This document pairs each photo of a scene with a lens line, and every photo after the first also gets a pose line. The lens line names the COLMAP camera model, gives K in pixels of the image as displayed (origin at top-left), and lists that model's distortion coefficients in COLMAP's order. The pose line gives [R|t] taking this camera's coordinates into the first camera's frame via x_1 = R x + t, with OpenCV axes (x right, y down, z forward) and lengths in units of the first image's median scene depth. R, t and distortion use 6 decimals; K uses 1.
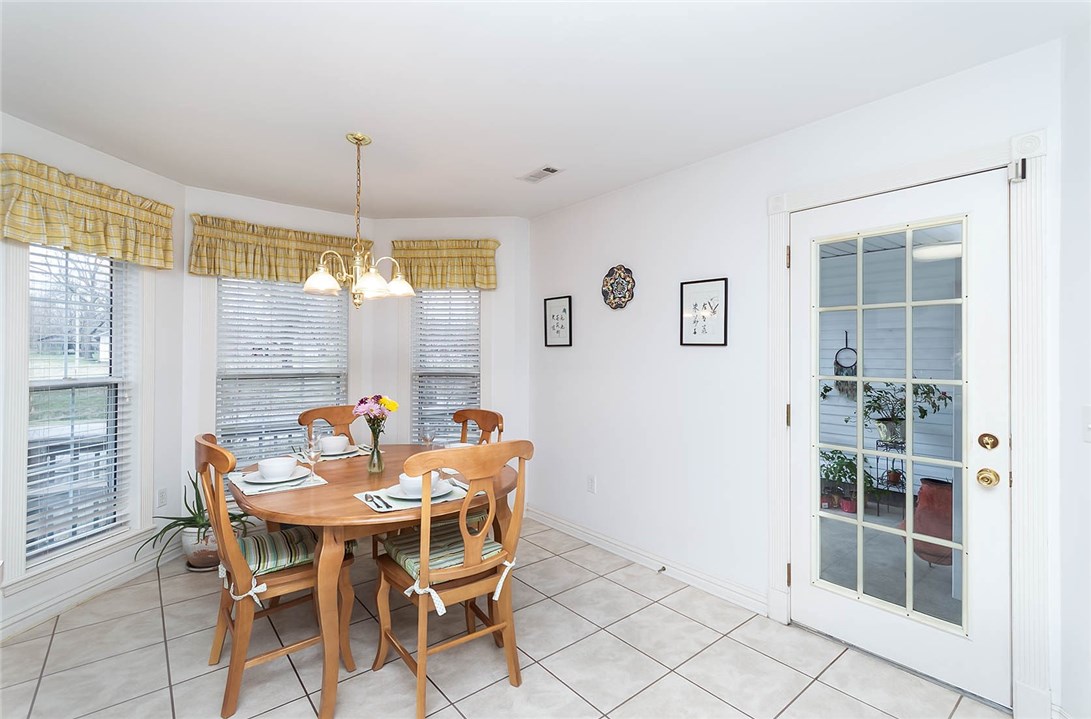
lens RADIAL K [[495.8, 0, 556.0], [0, 495.8, 352.8], [0, 0, 1]] dist [-0.001961, -0.000159]
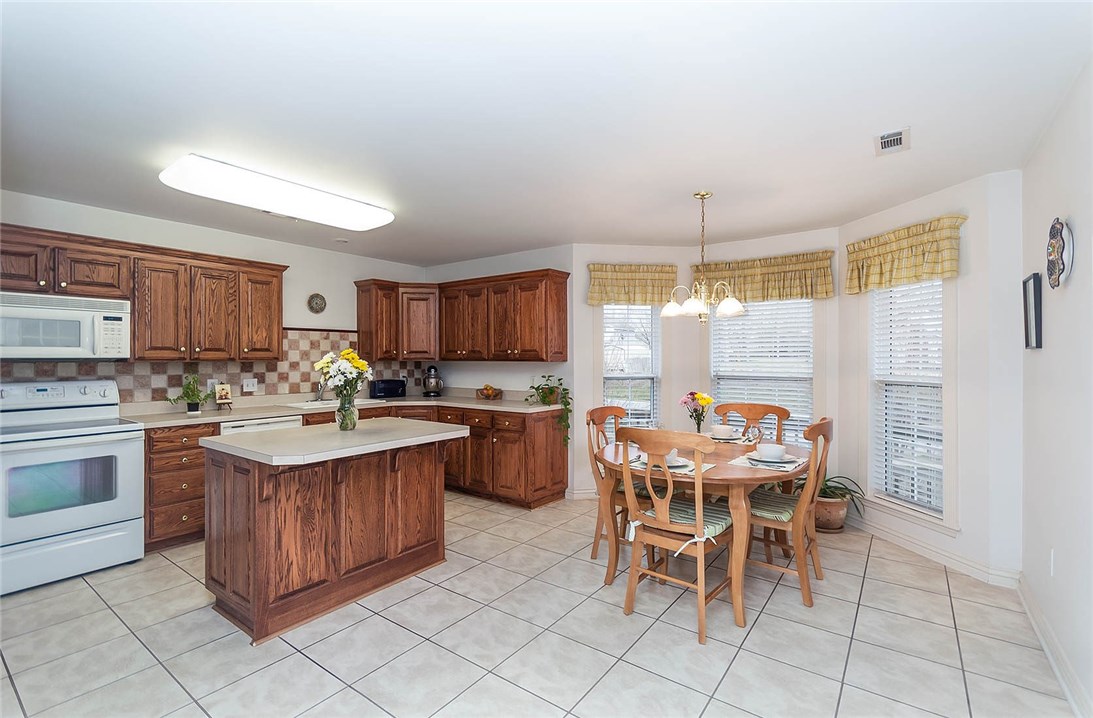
lens RADIAL K [[490.6, 0, 542.4], [0, 490.6, 356.0], [0, 0, 1]] dist [-0.000543, -0.000007]
pose [[0.227737, -0.009212, -0.973679, 0.525195], [0.002575, 0.999957, -0.008858, 0.002221], [0.973719, -0.000490, 0.227751, 0.201939]]
